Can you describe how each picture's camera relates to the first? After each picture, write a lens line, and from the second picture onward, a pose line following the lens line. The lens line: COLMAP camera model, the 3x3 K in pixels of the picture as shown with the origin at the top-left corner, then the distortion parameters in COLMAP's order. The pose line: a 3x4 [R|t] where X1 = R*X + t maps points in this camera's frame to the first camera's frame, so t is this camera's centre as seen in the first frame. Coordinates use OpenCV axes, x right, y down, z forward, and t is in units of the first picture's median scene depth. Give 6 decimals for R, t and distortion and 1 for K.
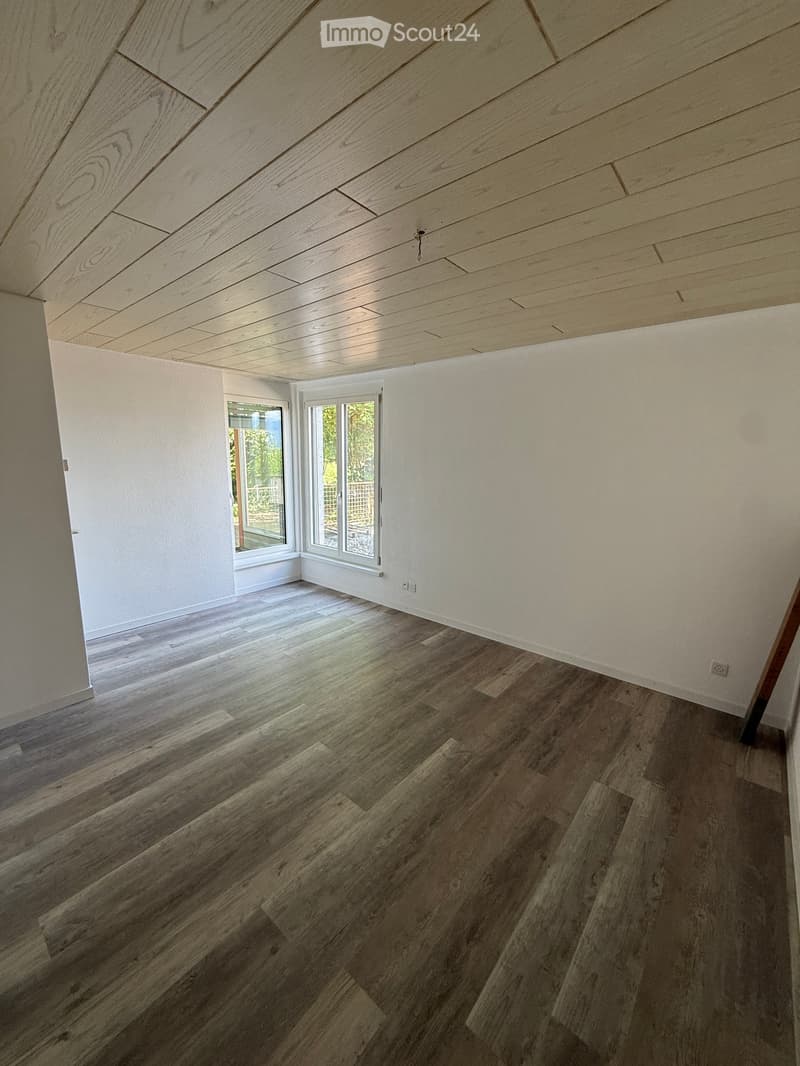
lens RADIAL K [[427.7, 0, 399.5], [0, 427.7, 531.9], [0, 0, 1]] dist [-0.001257, 0.000039]
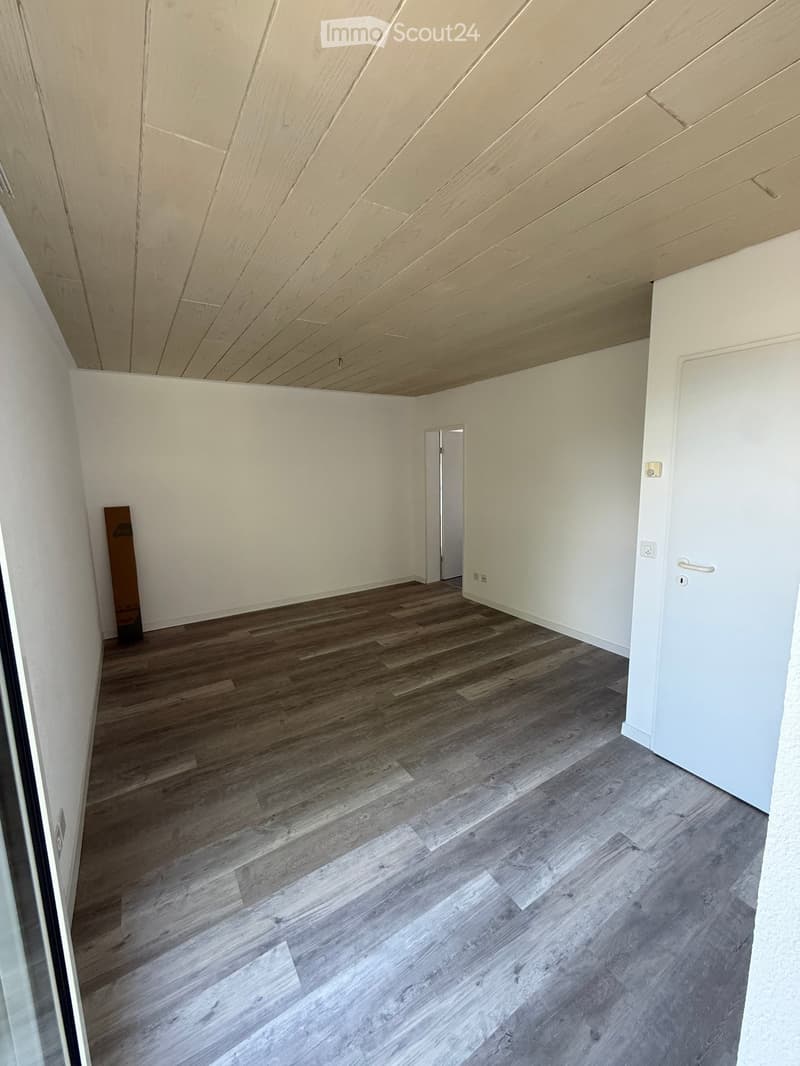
lens RADIAL K [[427.7, 0, 398.9], [0, 427.7, 532.3], [0, 0, 1]] dist [-0.001257, 0.000039]
pose [[-0.953281, -0.042708, 0.299051, -0.489950], [0.057847, 0.945827, 0.319475, -0.291715], [-0.296495, 0.321849, -0.899169, 1.677022]]
